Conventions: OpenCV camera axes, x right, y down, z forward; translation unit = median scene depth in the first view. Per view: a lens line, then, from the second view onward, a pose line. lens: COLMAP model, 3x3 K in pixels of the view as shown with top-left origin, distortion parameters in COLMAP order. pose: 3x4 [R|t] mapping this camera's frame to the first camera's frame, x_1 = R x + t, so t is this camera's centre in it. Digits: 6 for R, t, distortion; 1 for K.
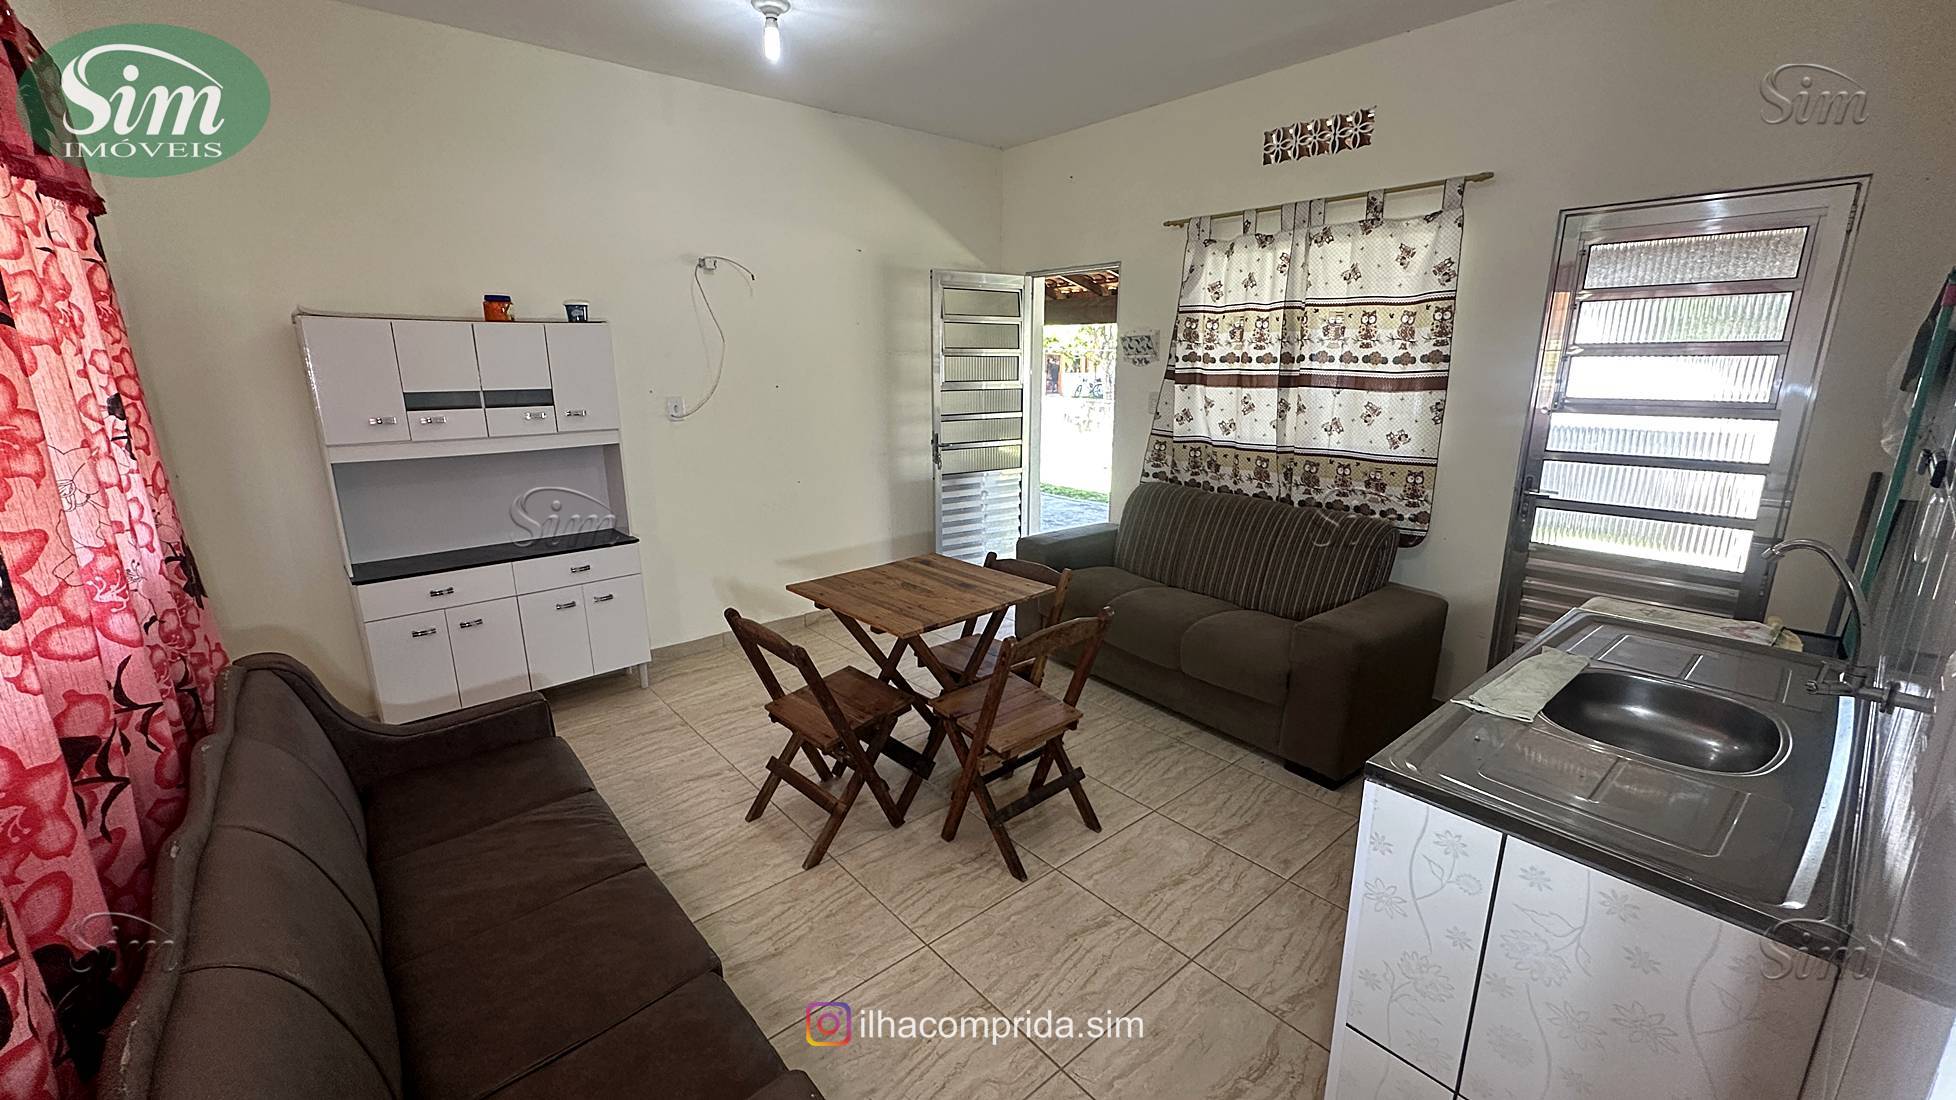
lens RADIAL K [[780.6, 0, 977.7], [0, 780.6, 551.1], [0, 0, 1]] dist [-0.003641, 0.000411]
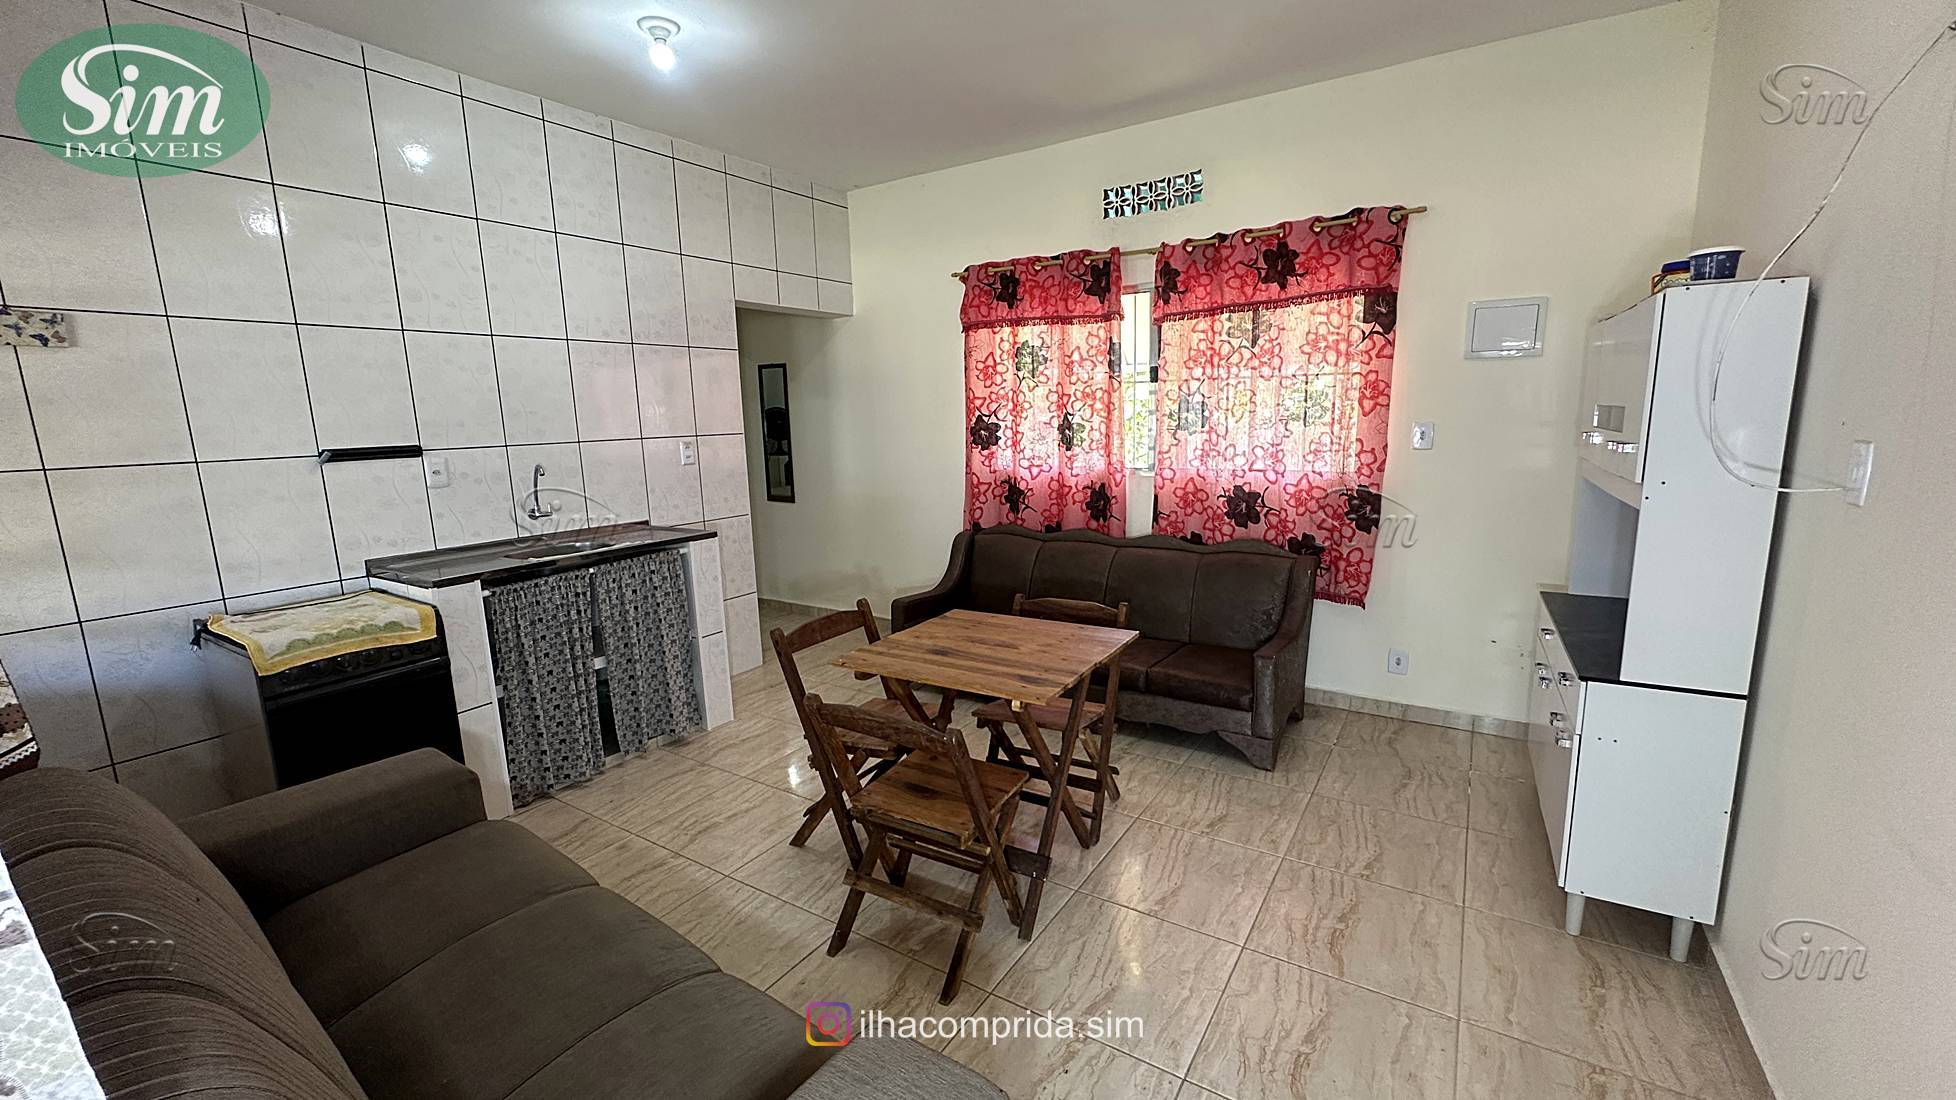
lens RADIAL K [[780.6, 0, 977.7], [0, 780.6, 551.1], [0, 0, 1]] dist [-0.003641, 0.000411]
pose [[-0.956781, 0.073591, -0.281345, 0.125309], [-0.046447, 0.916362, 0.397647, -0.282531], [0.287077, 0.393528, -0.873340, 1.249155]]
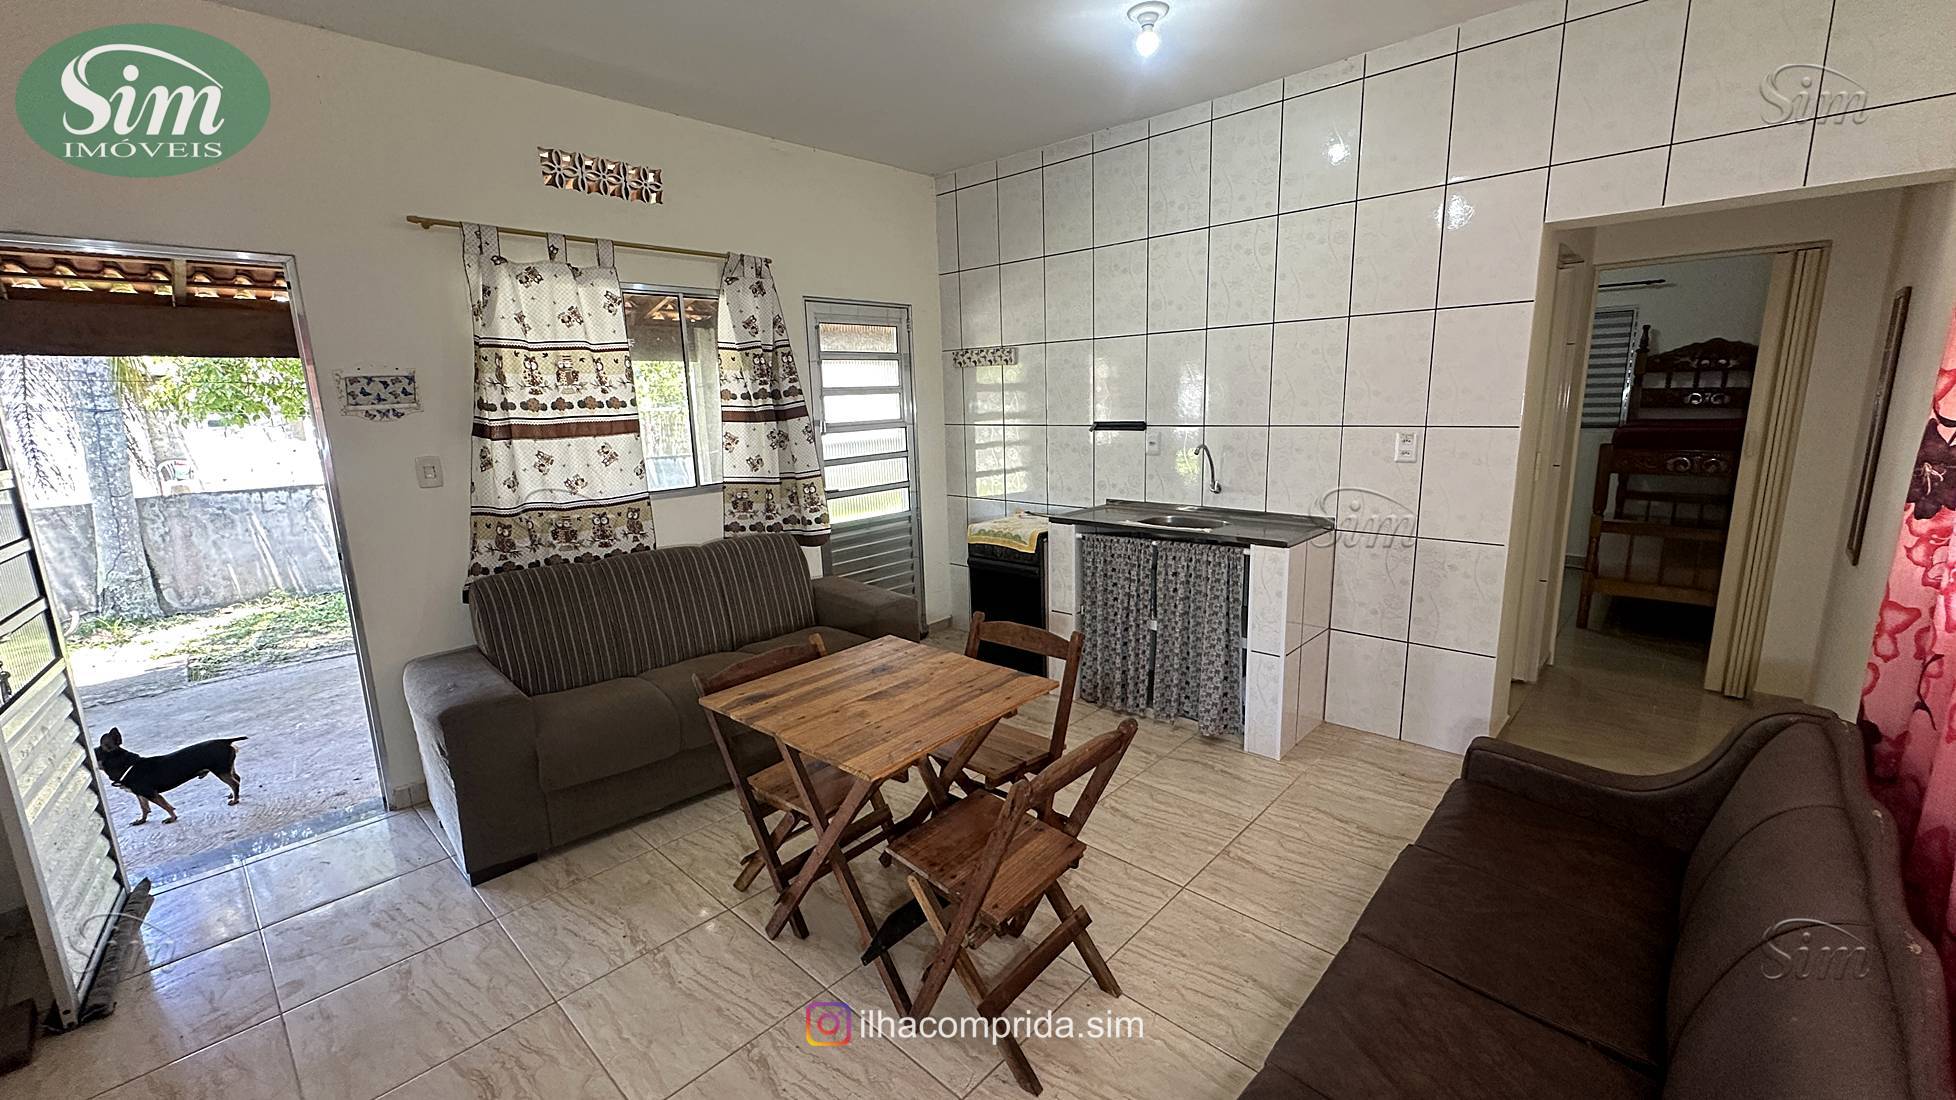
lens RADIAL K [[780.6, 0, 977.7], [0, 780.6, 551.1], [0, 0, 1]] dist [-0.003641, 0.000411]
pose [[-0.117429, -0.193775, 0.973993, -0.591377], [0.266681, 0.938600, 0.218886, -0.165498], [-0.956604, 0.285449, -0.058543, 0.676052]]
